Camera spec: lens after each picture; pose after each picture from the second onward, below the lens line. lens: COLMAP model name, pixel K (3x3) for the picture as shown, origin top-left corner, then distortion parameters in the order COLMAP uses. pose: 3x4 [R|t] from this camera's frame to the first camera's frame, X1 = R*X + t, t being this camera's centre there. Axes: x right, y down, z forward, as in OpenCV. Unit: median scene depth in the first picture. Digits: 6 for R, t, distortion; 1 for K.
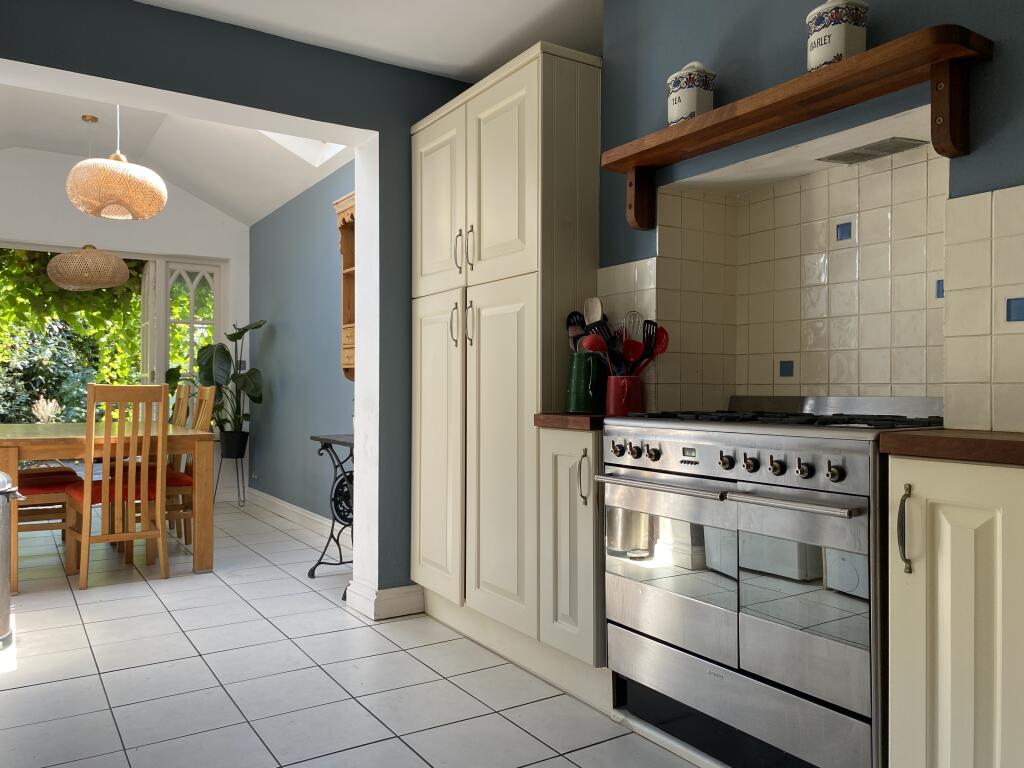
lens RADIAL K [[781.0, 0, 506.6], [0, 781.0, 380.3], [0, 0, 1]] dist [0.082048, -0.128714]
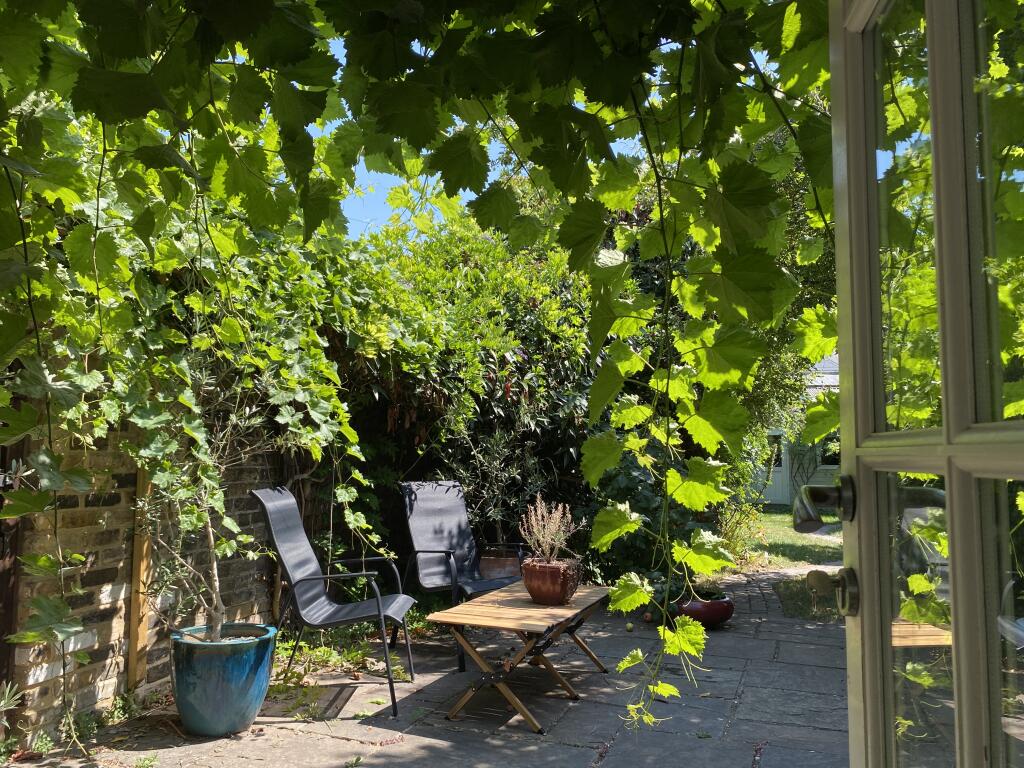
lens RADIAL K [[781.0, 0, 506.6], [0, 781.0, 380.3], [0, 0, 1]] dist [0.082048, -0.128714]
pose [[0.752243, -0.059166, -0.656224, -0.393611], [-0.002141, 0.995735, -0.092230, -0.001986], [0.658883, 0.070784, 0.748908, 0.817420]]
